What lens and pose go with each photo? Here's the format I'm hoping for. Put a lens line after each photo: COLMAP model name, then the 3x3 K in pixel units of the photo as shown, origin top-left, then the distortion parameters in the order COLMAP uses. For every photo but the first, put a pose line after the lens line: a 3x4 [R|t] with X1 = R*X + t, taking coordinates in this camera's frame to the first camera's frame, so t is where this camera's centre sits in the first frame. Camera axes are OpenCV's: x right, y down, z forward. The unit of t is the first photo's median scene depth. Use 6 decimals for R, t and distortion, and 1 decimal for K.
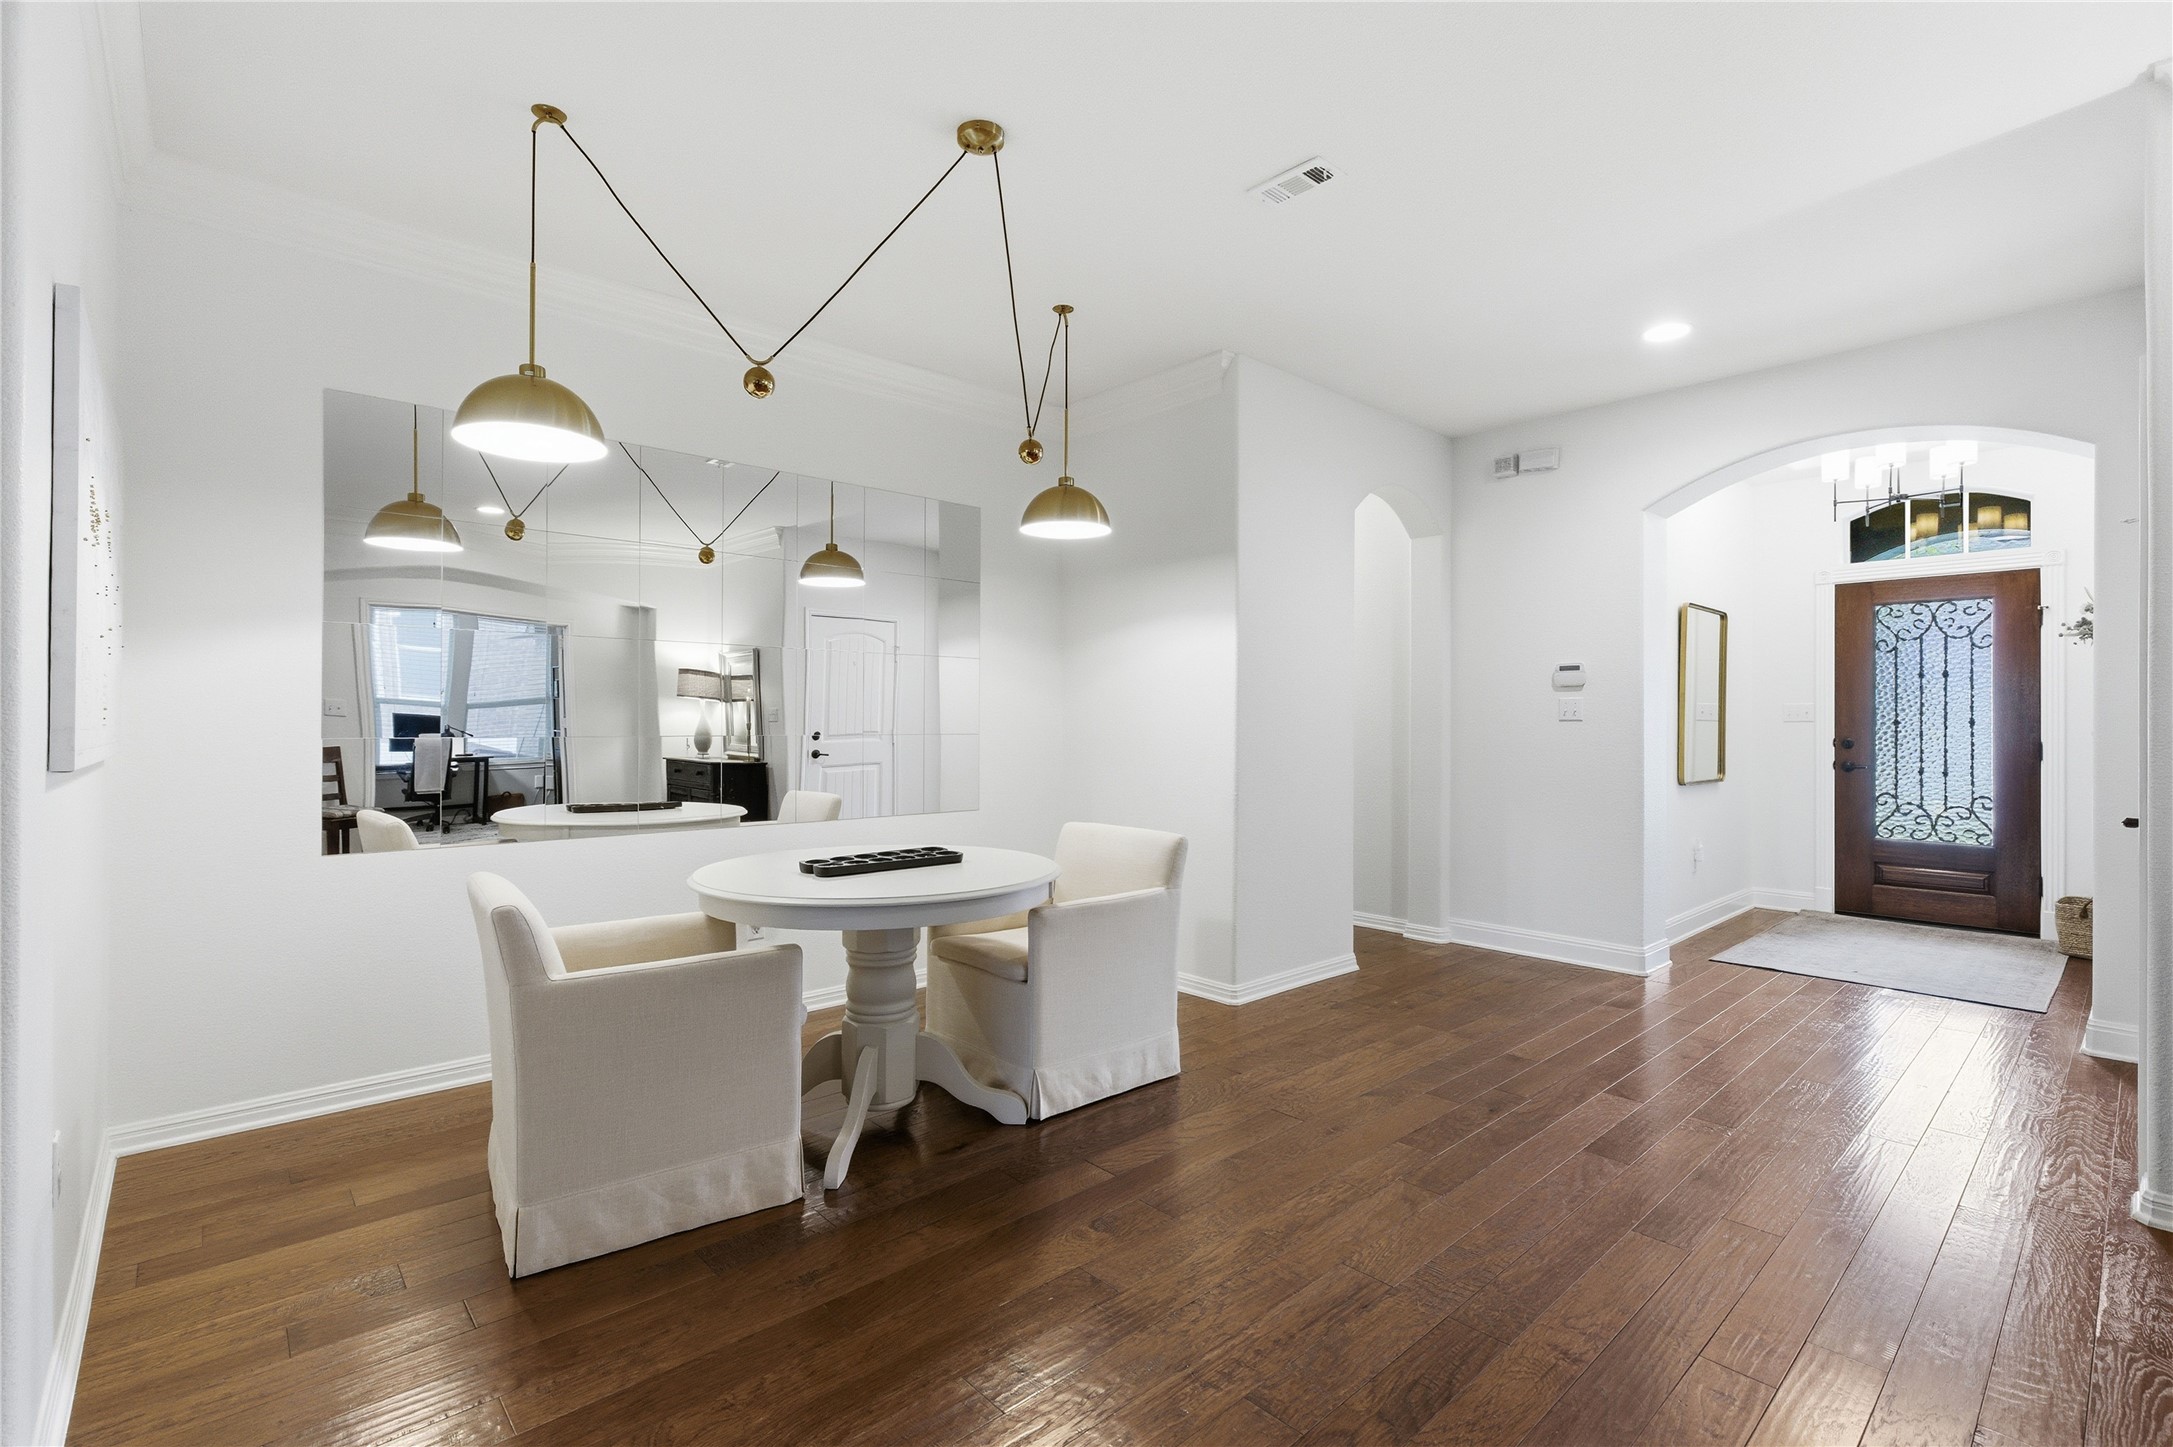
lens RADIAL K [[985.6, 0, 1086.5], [0, 985.6, 723.5], [0, 0, 1]] dist [0.000145, 0.000103]
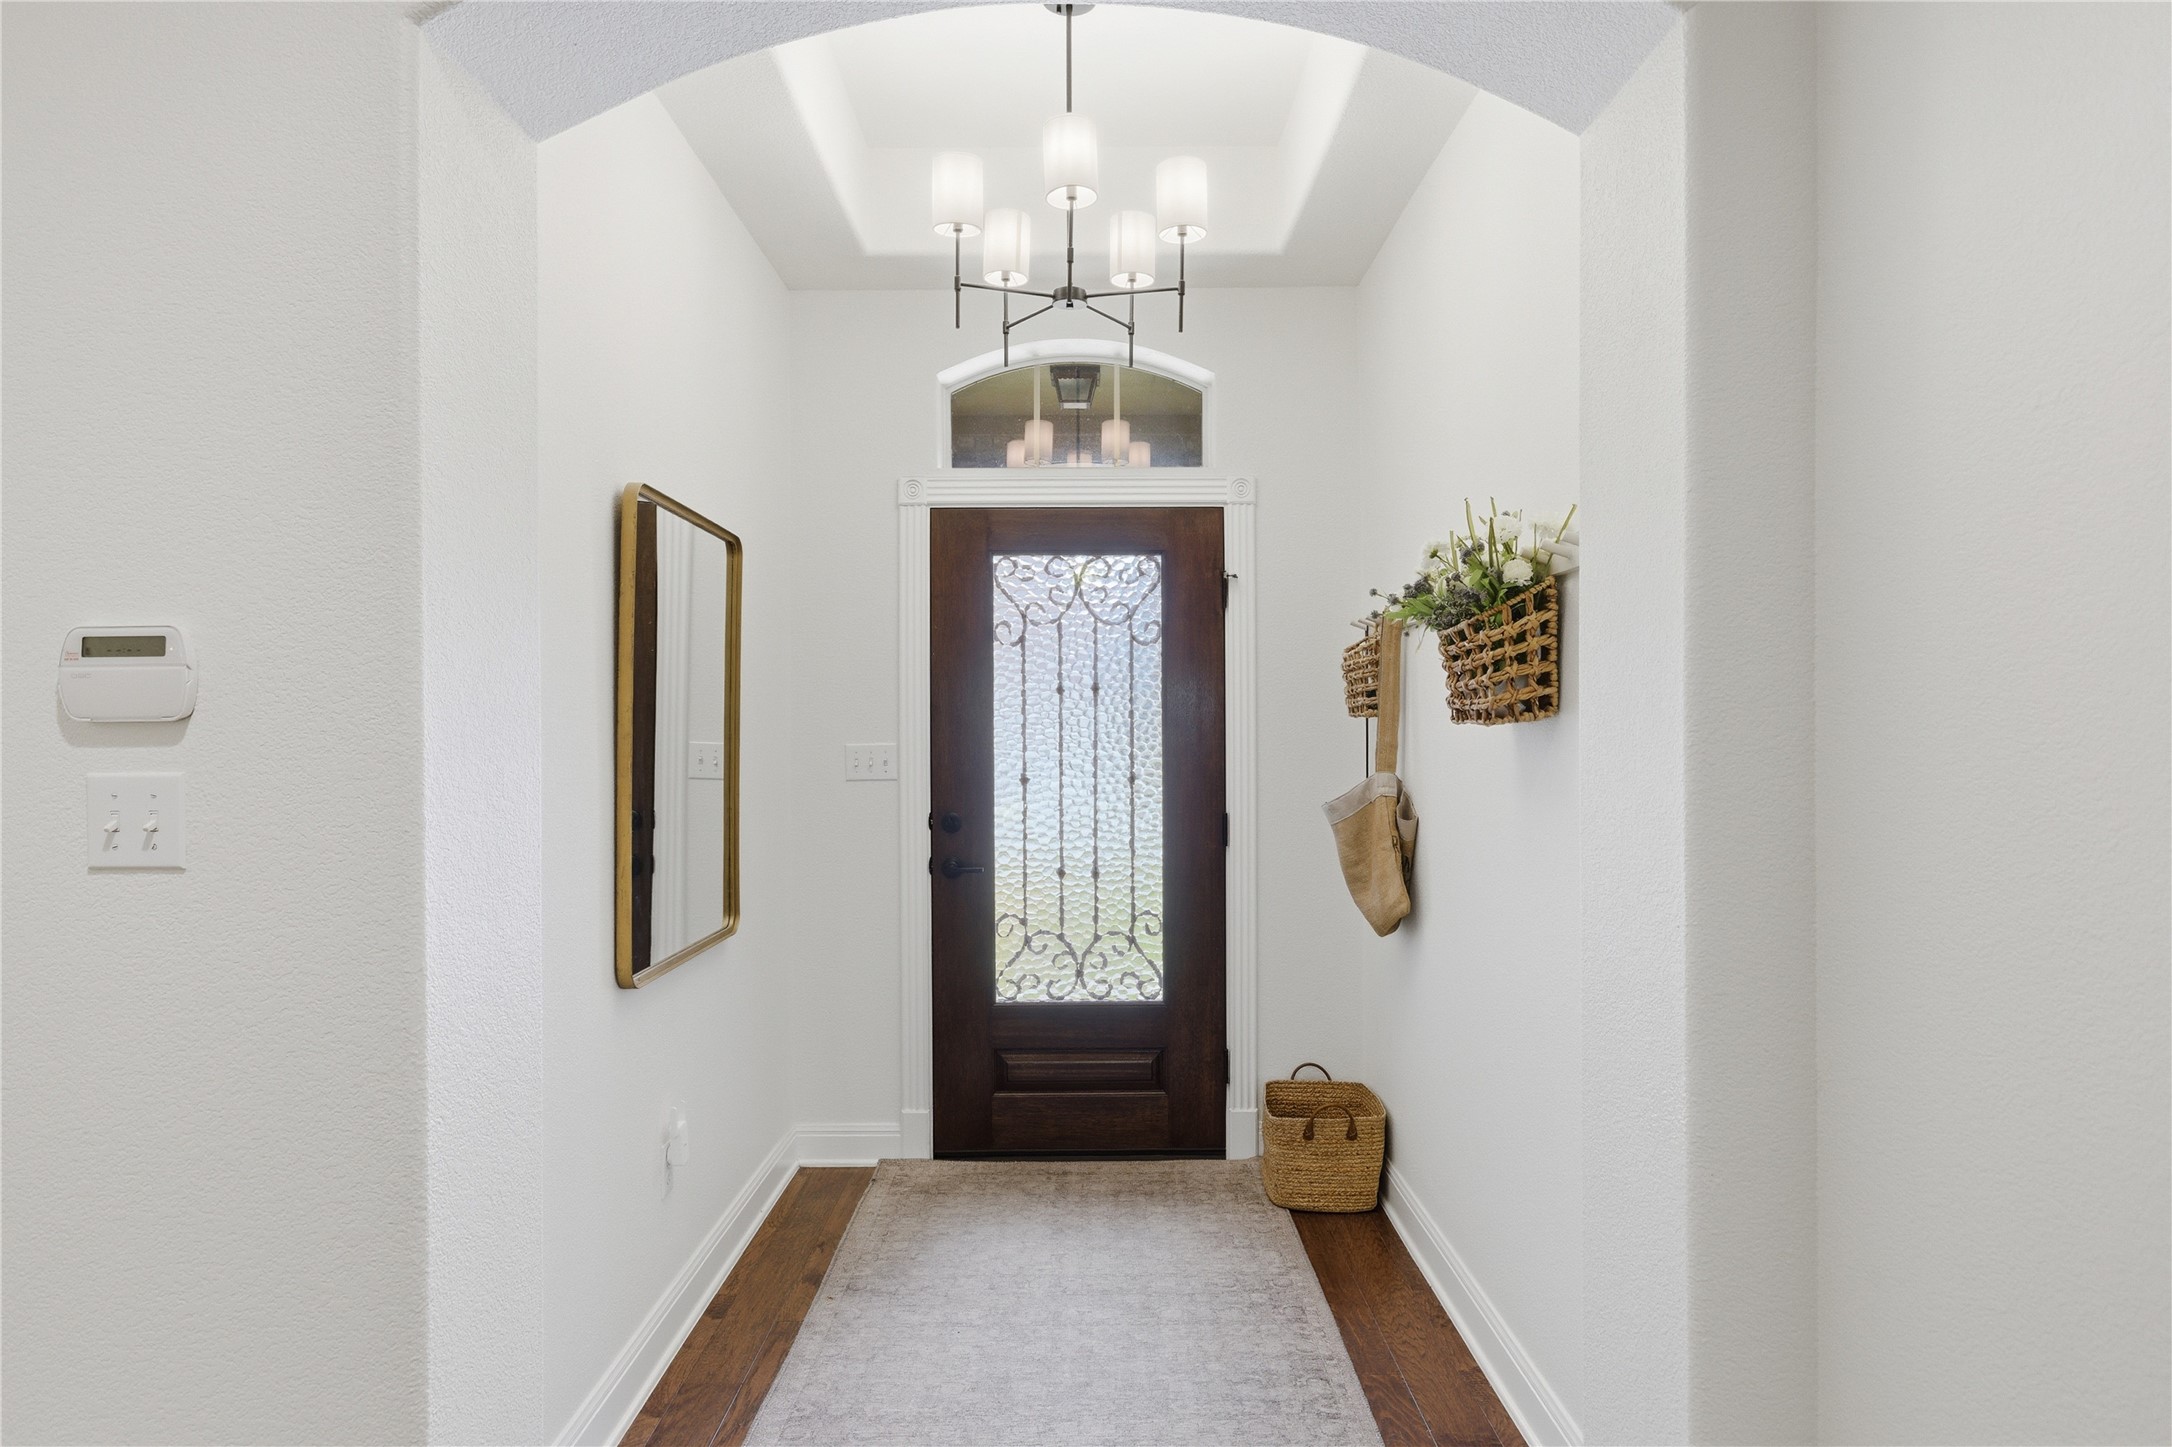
lens RADIAL K [[1095.9, 0, 1062.1], [0, 1095.9, 724.6], [0, 0, 1]] dist [-0.042155, 0.020815]
pose [[0.670399, -0.008460, 0.741952, 0.408603], [0.007579, 0.999961, 0.004554, -0.033694], [-0.741962, 0.002570, 0.670437, 0.603977]]
